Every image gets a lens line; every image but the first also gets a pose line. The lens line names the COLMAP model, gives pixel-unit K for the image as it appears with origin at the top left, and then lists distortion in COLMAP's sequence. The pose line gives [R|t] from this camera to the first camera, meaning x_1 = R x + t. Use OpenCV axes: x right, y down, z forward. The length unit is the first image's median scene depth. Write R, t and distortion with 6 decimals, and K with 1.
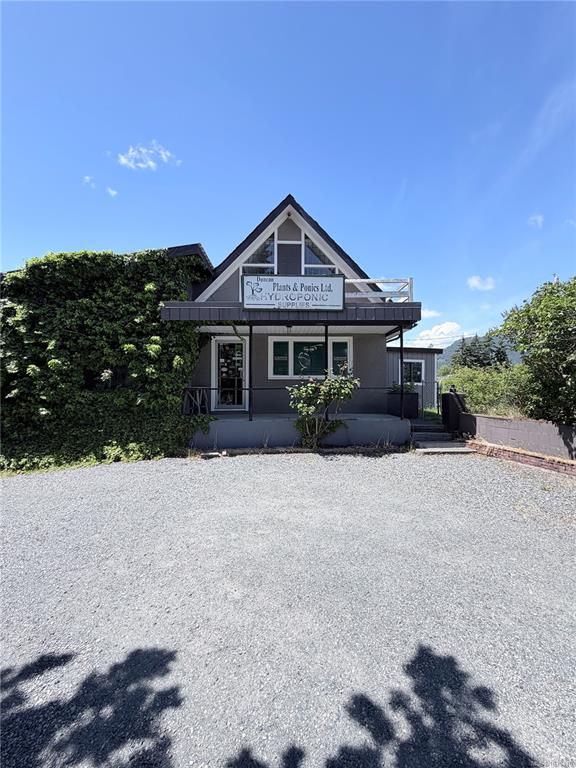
lens RADIAL K [[305.2, 0, 285.6], [0, 305.2, 381.6], [0, 0, 1]] dist [0.002522, -0.000127]
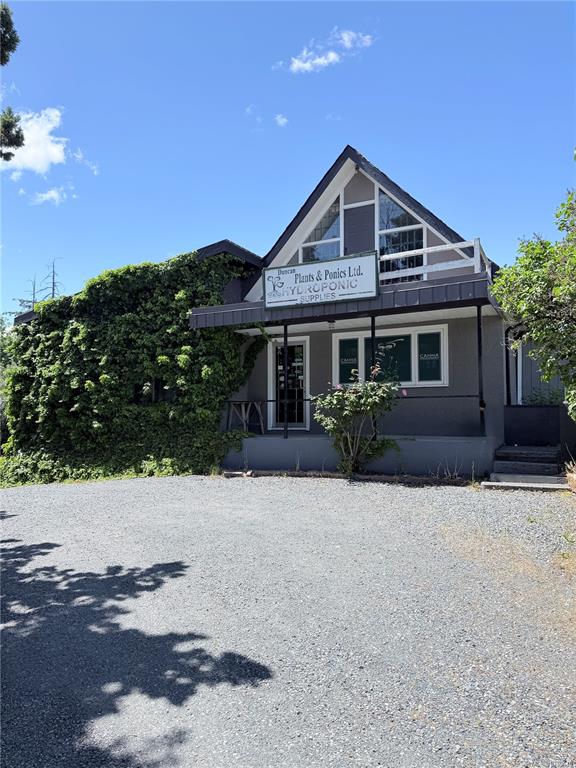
lens RADIAL K [[529.0, 0, 290.7], [0, 529.0, 386.2], [0, 0, 1]] dist [0.096019, -0.001825]
pose [[0.885228, -0.029921, -0.464194, 0.618372], [0.016015, 0.999298, -0.033872, 0.037225], [0.464882, 0.022550, 0.885086, -0.301567]]
